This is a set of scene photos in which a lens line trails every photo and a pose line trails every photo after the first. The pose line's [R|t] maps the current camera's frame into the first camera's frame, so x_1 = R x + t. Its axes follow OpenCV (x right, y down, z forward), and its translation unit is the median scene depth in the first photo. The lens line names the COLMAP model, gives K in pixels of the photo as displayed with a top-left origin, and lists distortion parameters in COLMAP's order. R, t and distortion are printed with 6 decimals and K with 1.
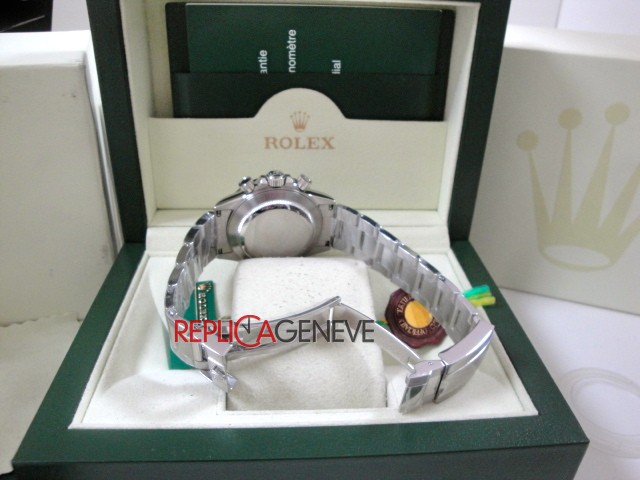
lens RADIAL K [[527.2, 0, 324.5], [0, 527.2, 234.1], [0, 0, 1]] dist [-0.158112, 0.117350]
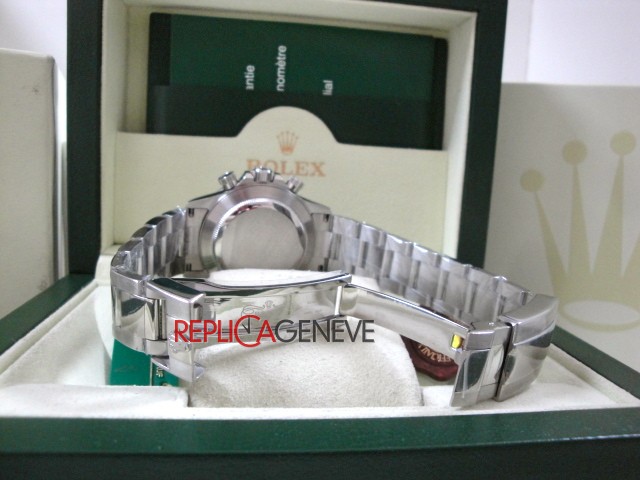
lens RADIAL K [[527.2, 0, 319.5], [0, 527.2, 234.2], [0, 0, 1]] dist [-0.158112, 0.117350]
pose [[0.997930, 0.012127, 0.063162, -0.047358], [0.010499, 0.938172, -0.346011, 0.247149], [-0.063453, 0.345958, 0.936102, 0.209976]]
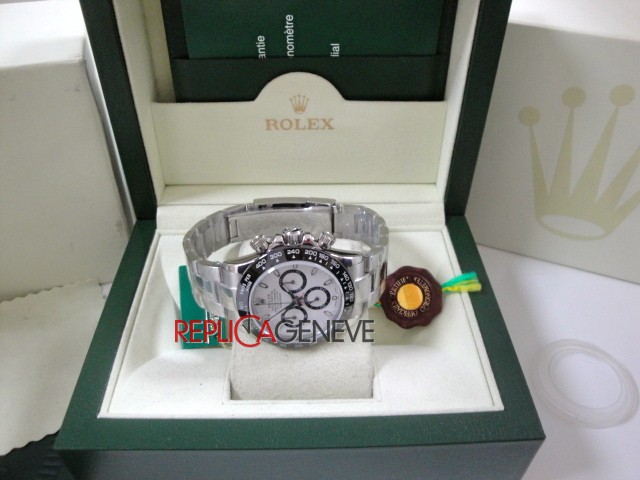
lens RADIAL K [[527.2, 0, 321.4], [0, 527.2, 231.9], [0, 0, 1]] dist [-0.158112, 0.117350]
pose [[0.998980, 0.006134, -0.044727, 0.042621], [0.002647, 0.981062, 0.193676, -0.170357], [0.045068, -0.193597, 0.980045, -0.035927]]
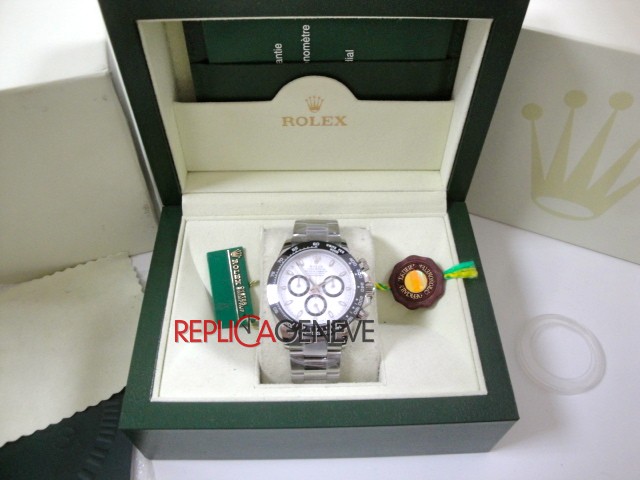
lens RADIAL K [[527.2, 0, 320.2], [0, 527.2, 236.0], [0, 0, 1]] dist [-0.158112, 0.117350]
pose [[0.998865, 0.019240, -0.043580, 0.016220], [-0.001001, 0.923088, 0.384588, -0.380696], [0.047627, -0.384108, 0.922059, -0.085836]]
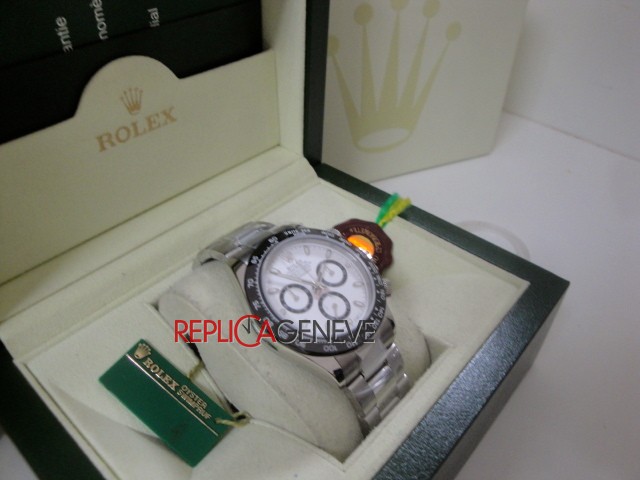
lens RADIAL K [[527.2, 0, 317.6], [0, 527.2, 235.6], [0, 0, 1]] dist [-0.158112, 0.117350]
pose [[0.708235, -0.448739, 0.545011, -0.351707], [0.335473, 0.893184, 0.299467, -0.176126], [-0.621177, -0.029257, 0.783124, 0.254238]]
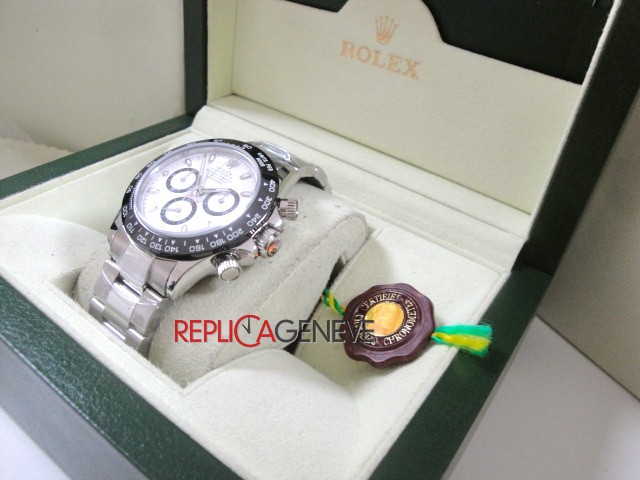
lens RADIAL K [[527.2, 0, 318.4], [0, 527.2, 235.9], [0, 0, 1]] dist [-0.158112, 0.117350]
pose [[0.768566, 0.408959, -0.491994, 0.373348], [-0.380051, 0.910470, 0.163113, -0.028247], [0.514653, 0.061620, 0.855182, 0.333223]]
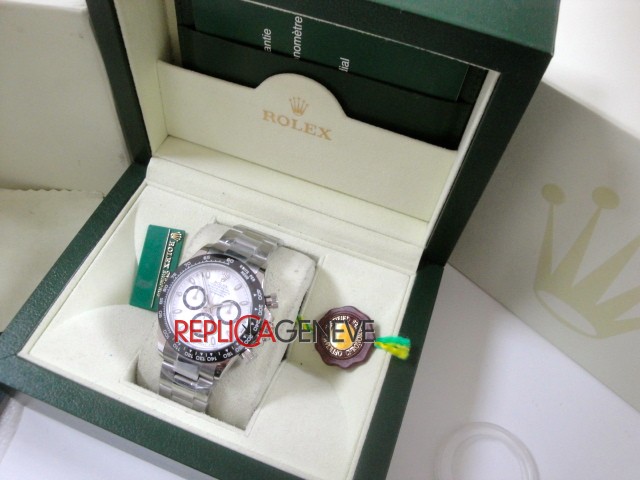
lens RADIAL K [[527.2, 0, 318.4], [0, 527.2, 236.5], [0, 0, 1]] dist [-0.158112, 0.117350]
pose [[0.912988, 0.357028, -0.197445, 0.254990], [-0.238041, 0.859188, 0.452915, -0.451609], [0.331346, -0.366506, 0.869416, 0.118918]]
